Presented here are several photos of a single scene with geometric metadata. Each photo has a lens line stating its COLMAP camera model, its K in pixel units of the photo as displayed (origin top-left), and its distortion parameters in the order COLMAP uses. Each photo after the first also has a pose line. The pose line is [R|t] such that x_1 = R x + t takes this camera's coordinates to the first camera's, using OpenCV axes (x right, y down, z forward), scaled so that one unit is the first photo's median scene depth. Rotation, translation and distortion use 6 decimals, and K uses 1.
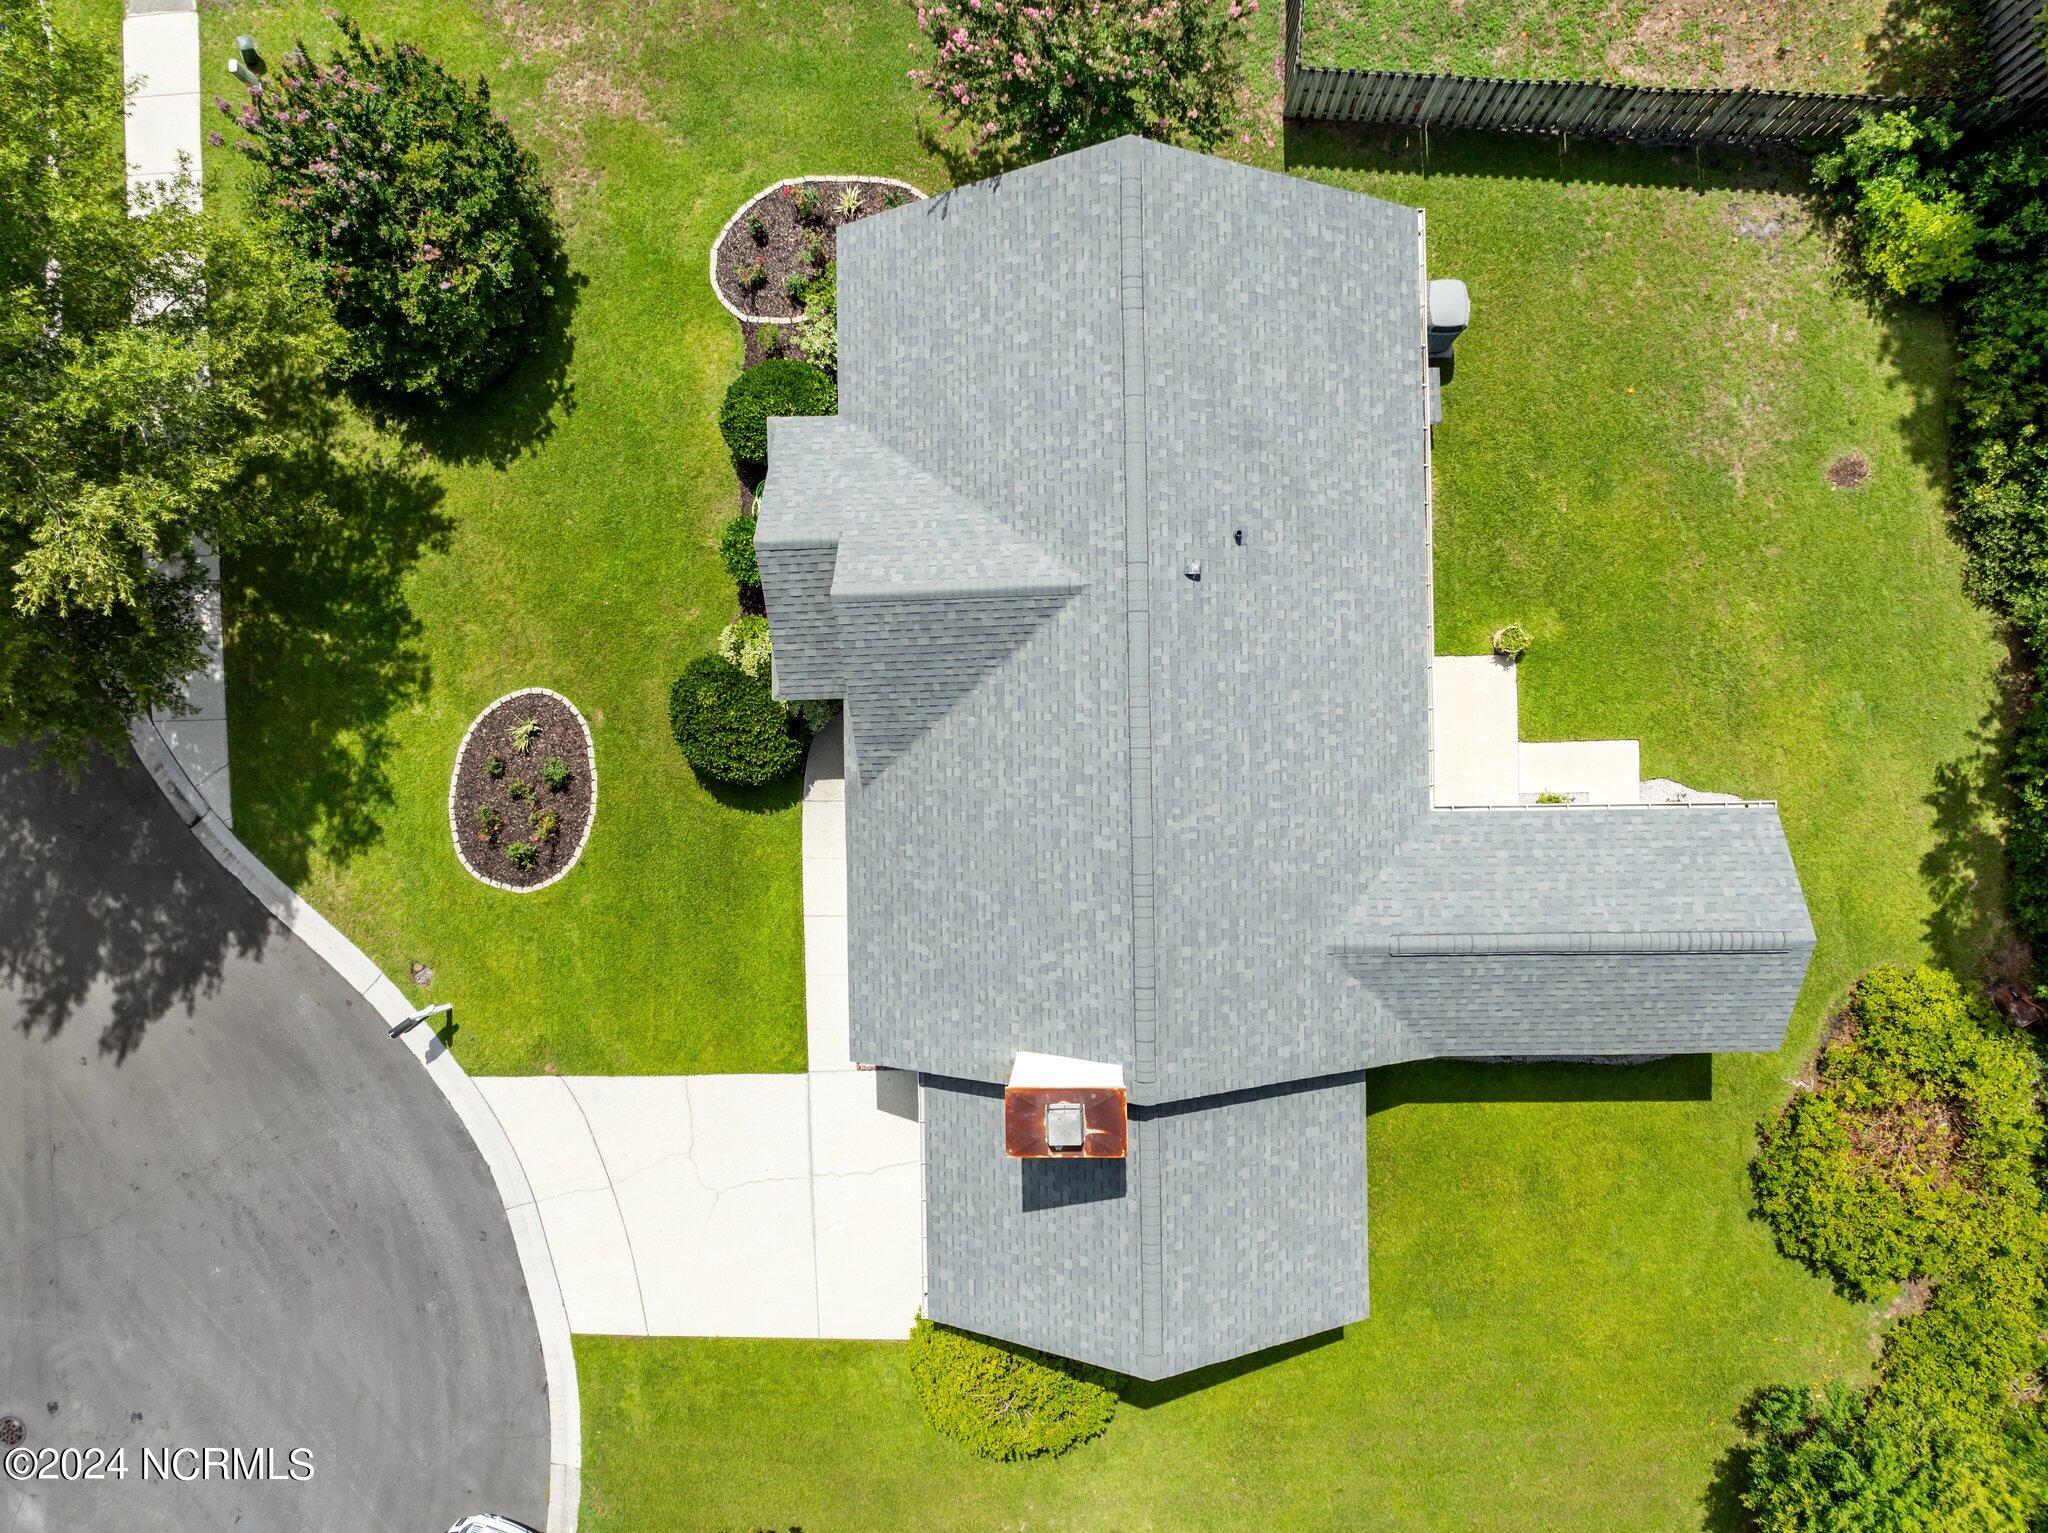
lens RADIAL K [[1431.1, 0, 1024.0], [0, 1431.1, 766.5], [0, 0, 1]] dist [-0.037301, 0.001248]
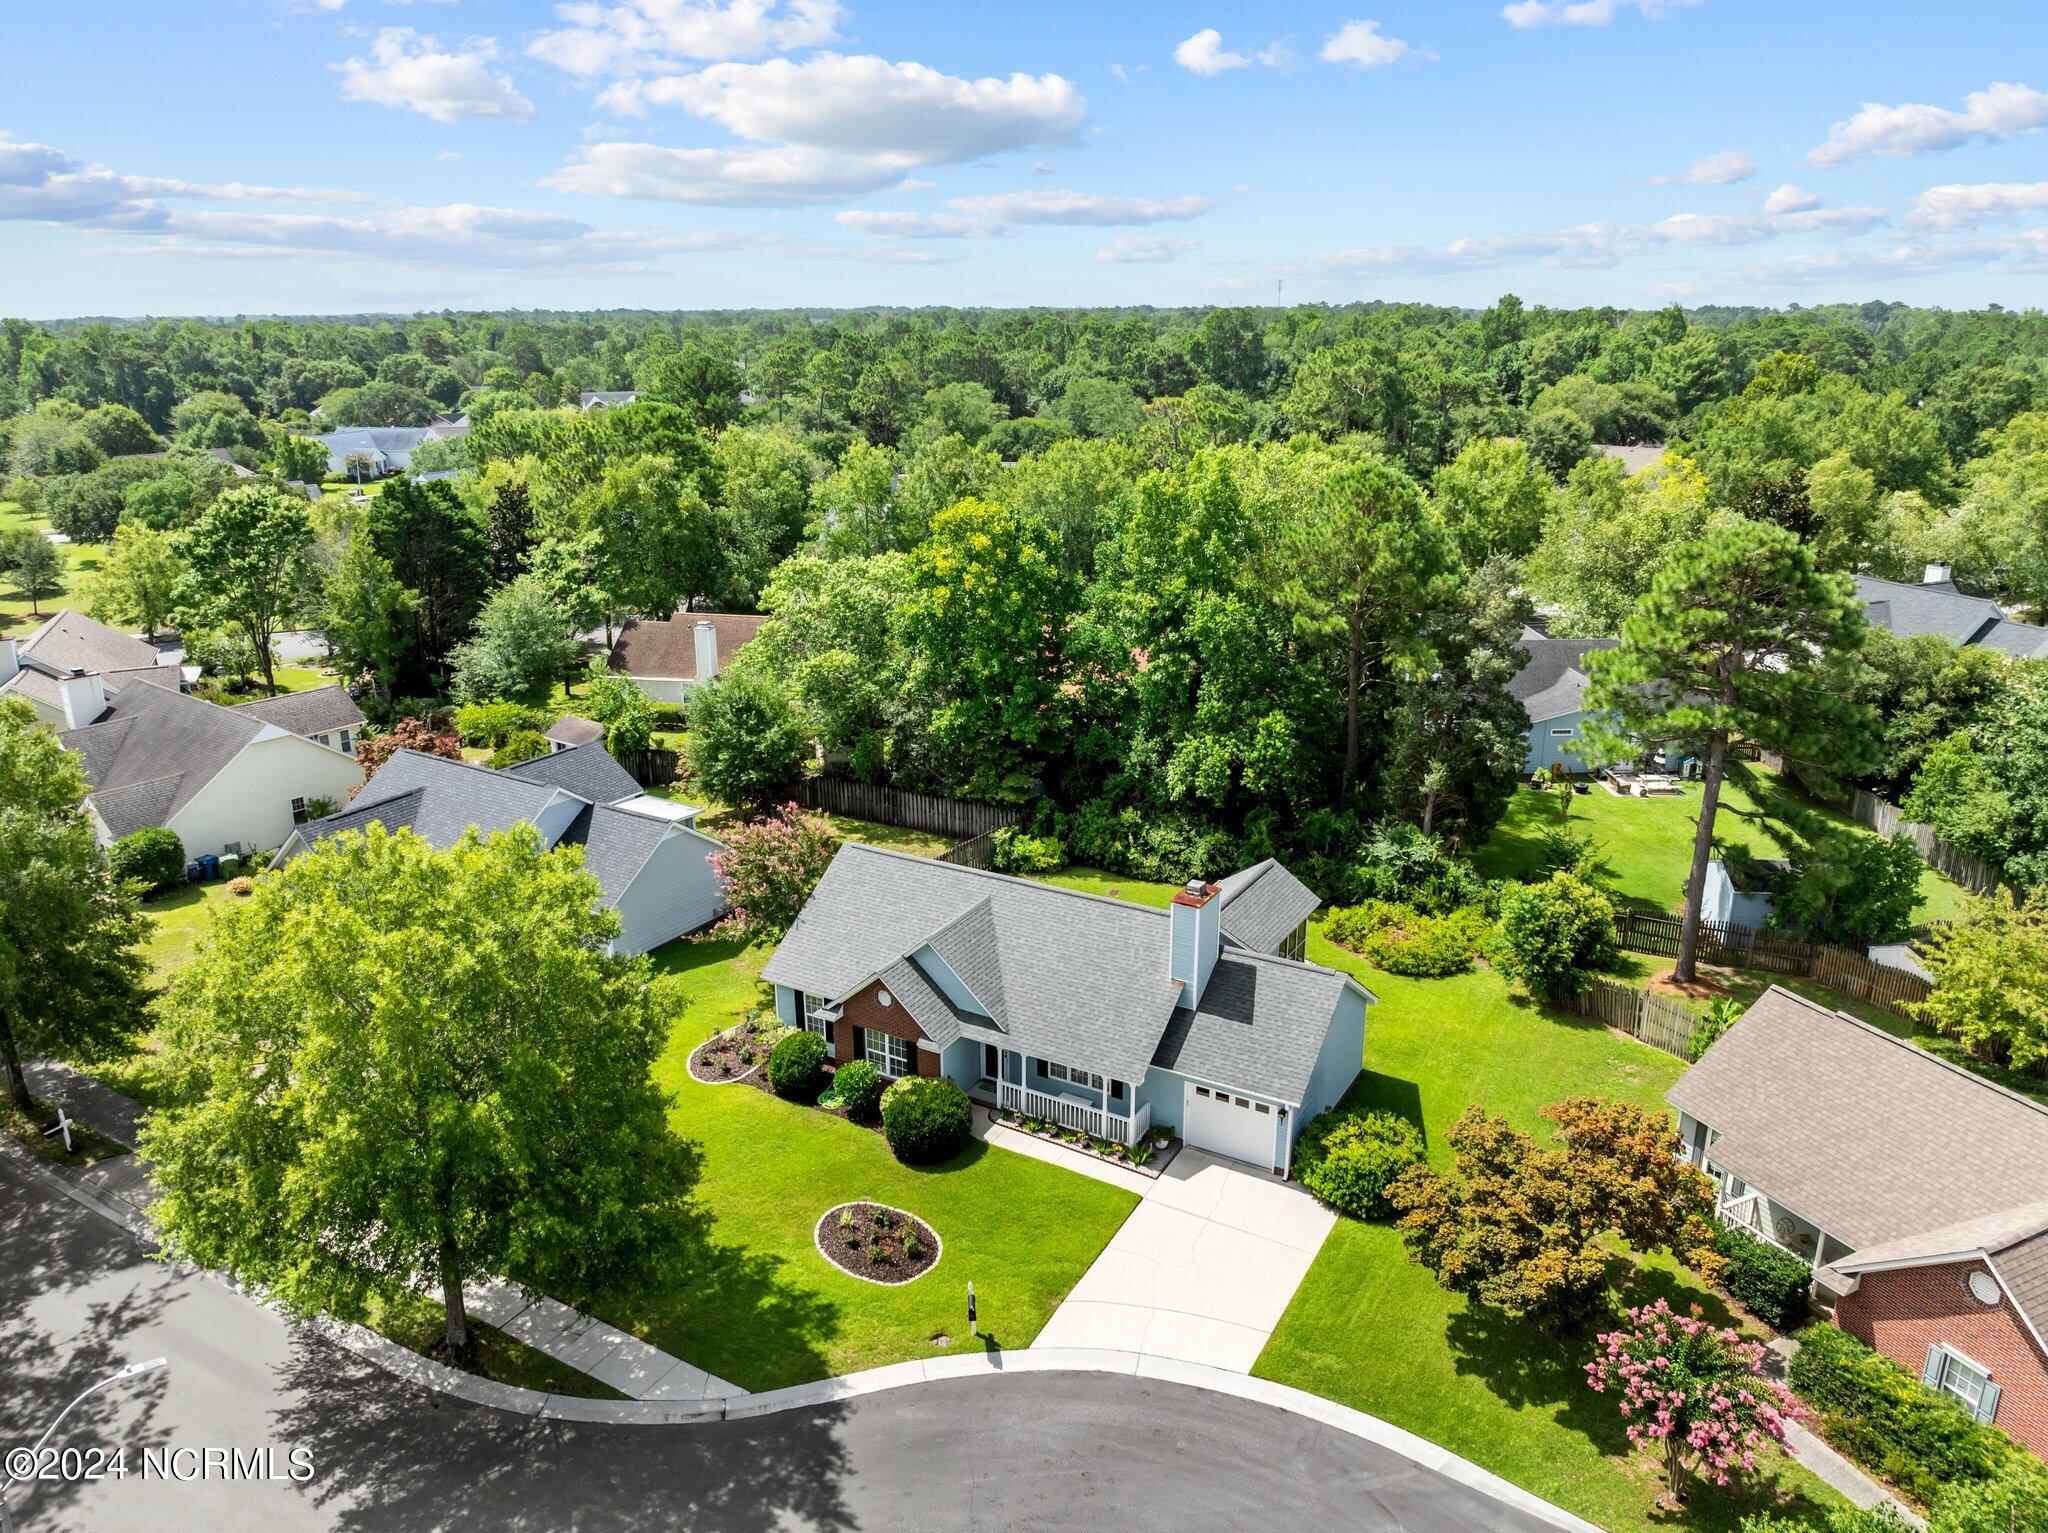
lens RADIAL K [[1433.6, 0, 1024.0], [0, 1433.6, 766.5], [0, 0, 1]] dist [-0.035523, 0.000171]
pose [[0.518725, -0.219474, 0.826290, -1.344190], [0.854628, 0.159299, -0.494202, 0.768836], [-0.023162, 0.962525, 0.270201, 0.157276]]
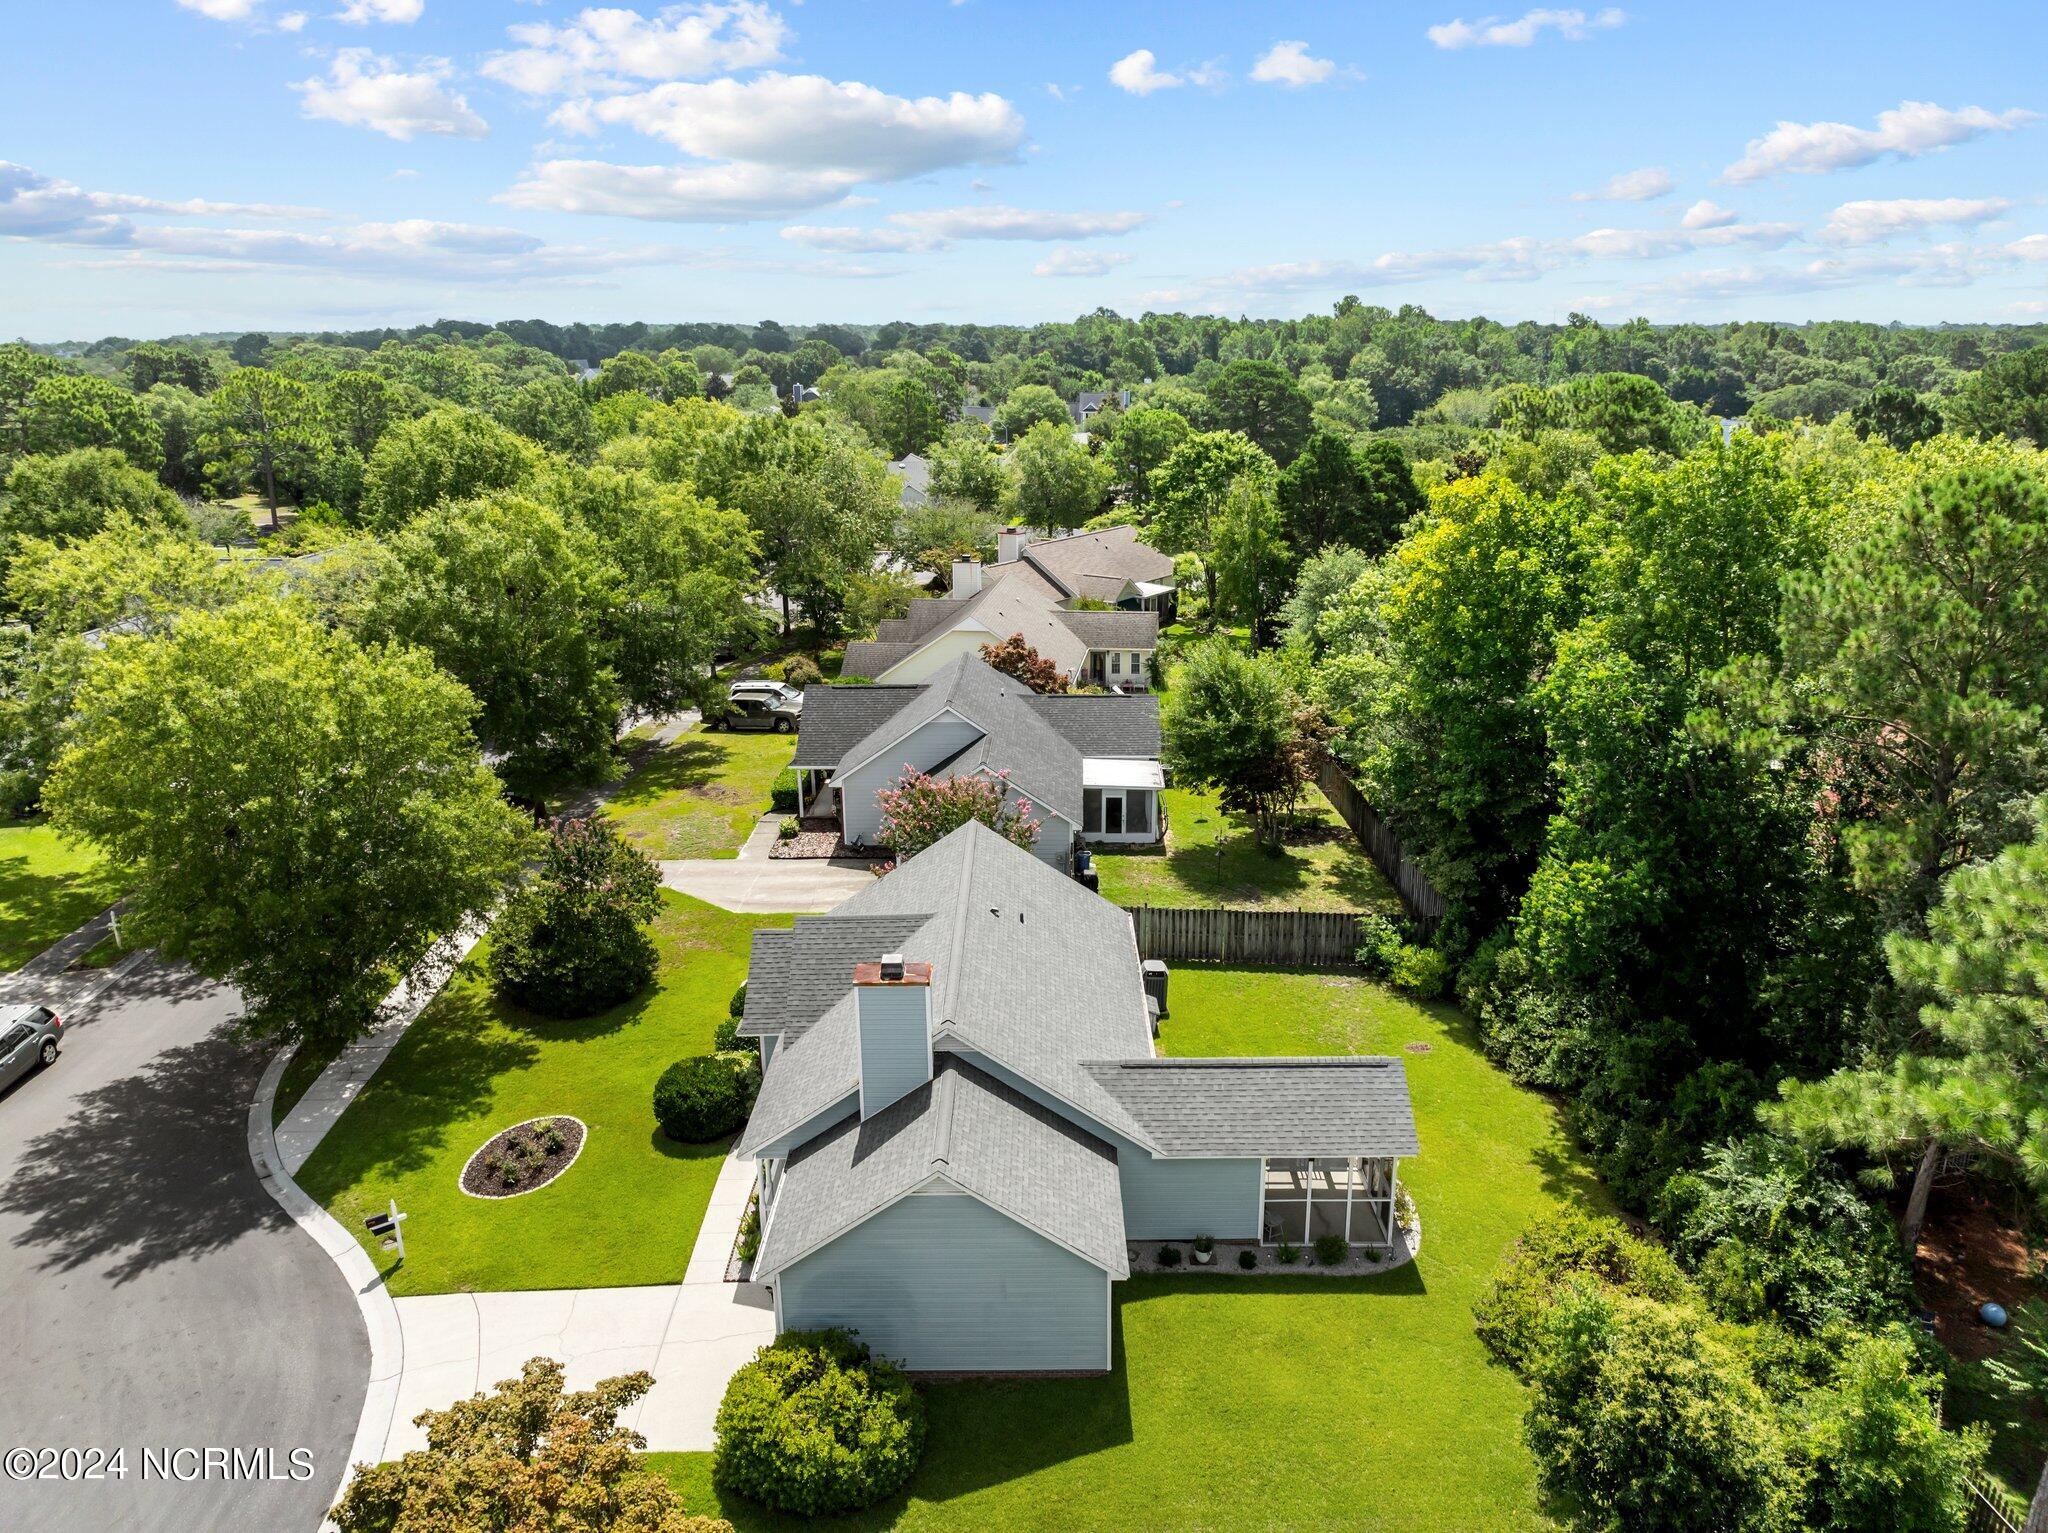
lens RADIAL K [[1433.6, 0, 1024.0], [0, 1433.6, 766.5], [0, 0, 1]] dist [-0.035523, 0.000171]
pose [[0.999265, 0.037593, -0.007554, 0.127795], [-0.018351, 0.295898, -0.955043, 1.214293], [-0.033667, 0.954480, 0.296370, 0.214042]]
